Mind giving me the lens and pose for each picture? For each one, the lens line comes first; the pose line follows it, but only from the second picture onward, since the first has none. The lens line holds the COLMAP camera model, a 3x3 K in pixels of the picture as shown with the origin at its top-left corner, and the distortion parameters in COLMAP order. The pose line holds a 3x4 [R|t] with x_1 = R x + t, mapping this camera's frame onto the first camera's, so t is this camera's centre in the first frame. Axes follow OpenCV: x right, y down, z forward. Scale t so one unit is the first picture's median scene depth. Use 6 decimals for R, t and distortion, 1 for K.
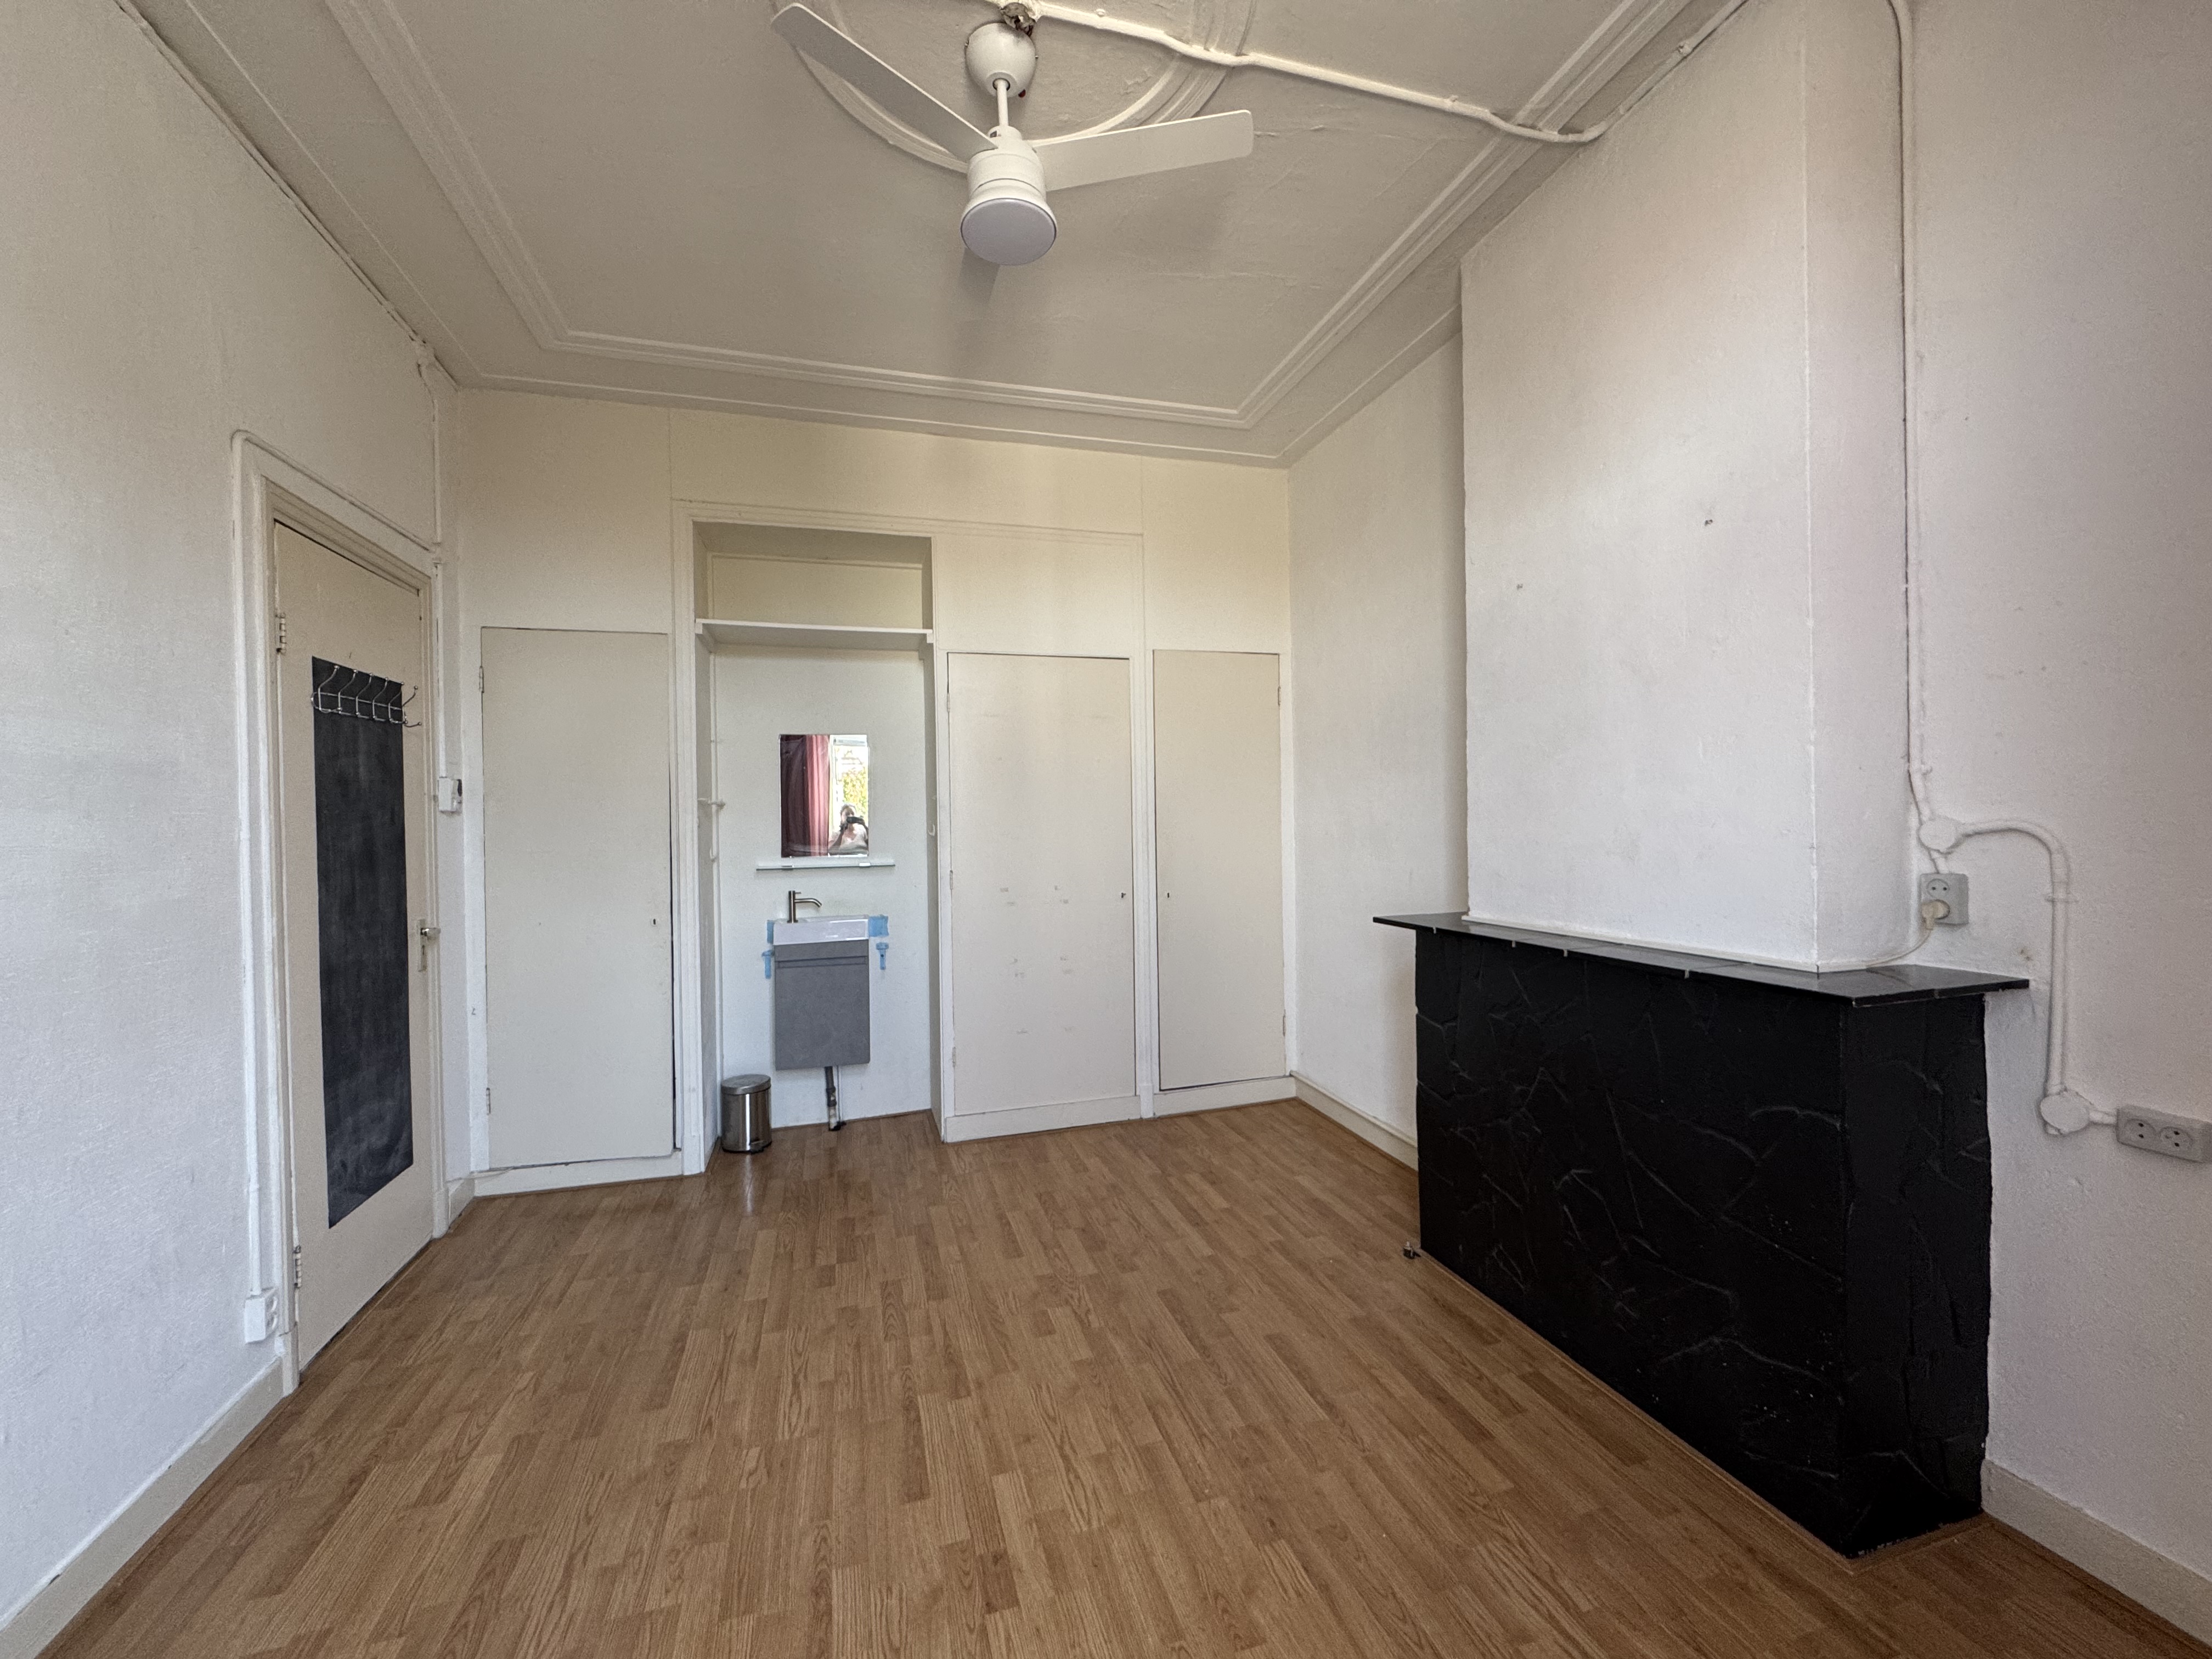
lens RADIAL K [[883.7, 0, 1108.1], [0, 883.7, 829.2], [0, 0, 1]] dist [0.000557, -0.000441]
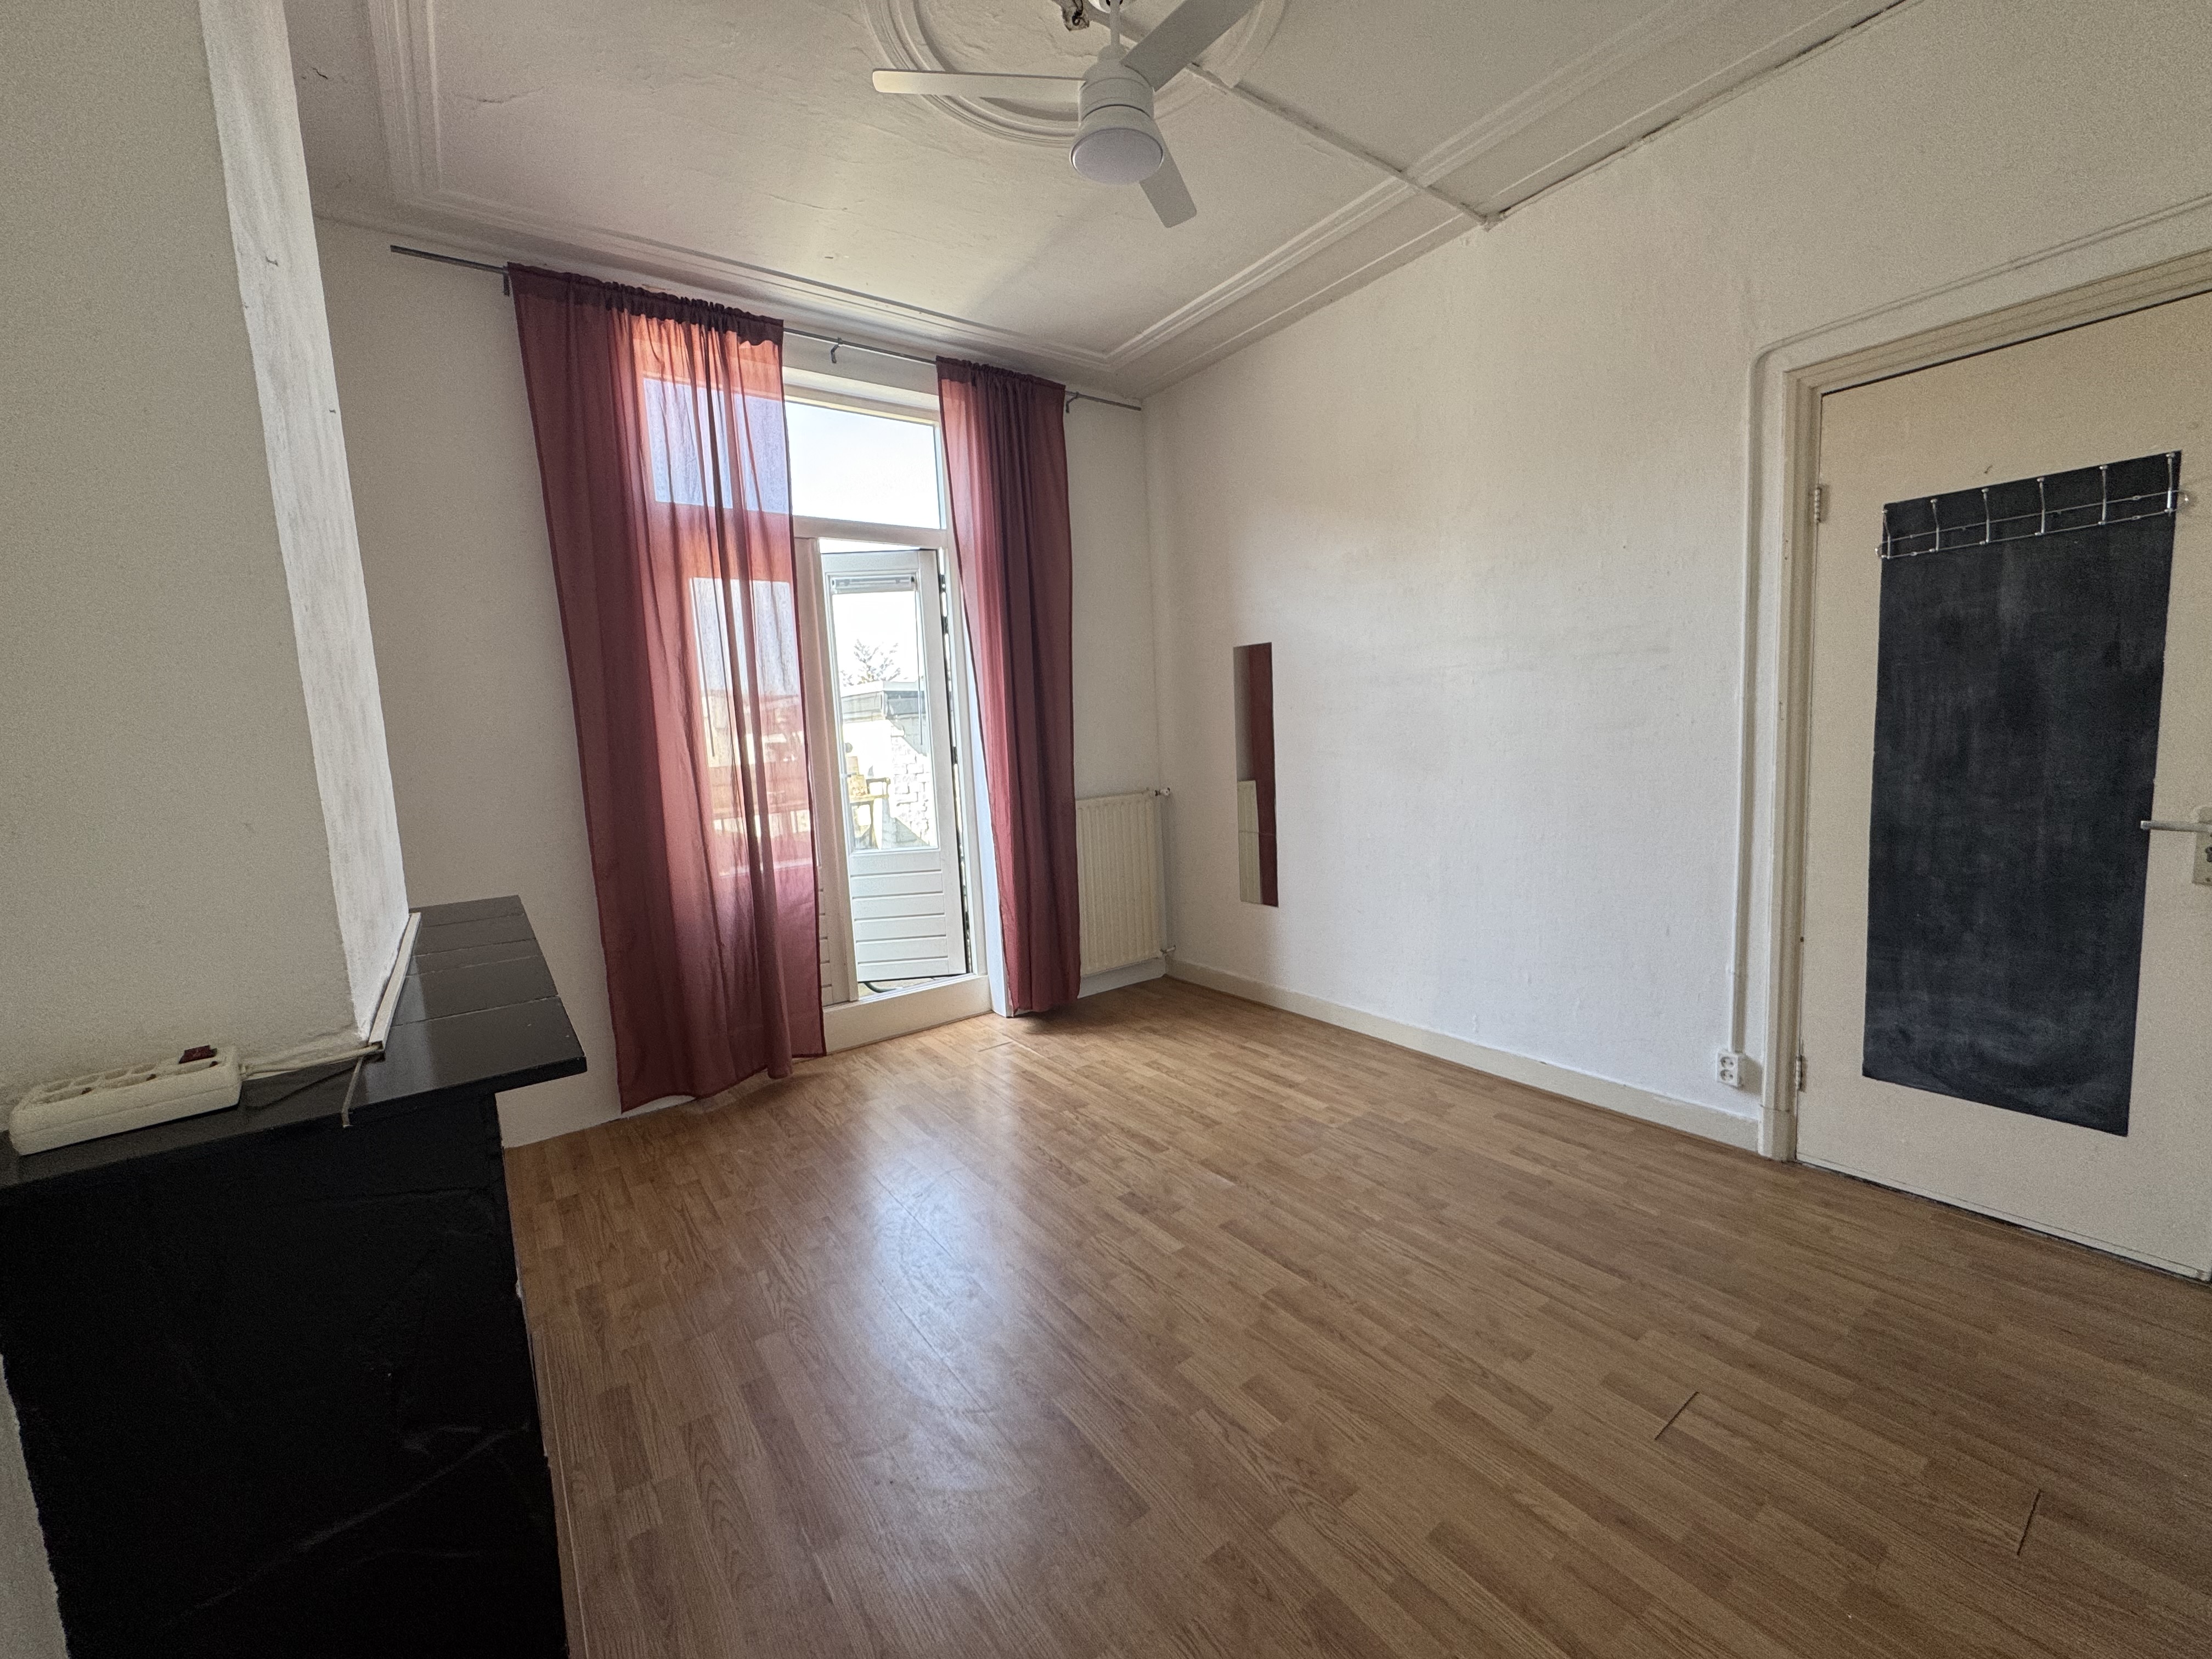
lens RADIAL K [[883.7, 0, 1111.0], [0, 883.7, 837.2], [0, 0, 1]] dist [0.000557, -0.000441]
pose [[-0.940876, 0.106262, -0.321655, 0.229138], [0.063385, 0.987981, 0.140983, -0.022849], [0.332770, 0.112260, -0.936302, 1.517786]]
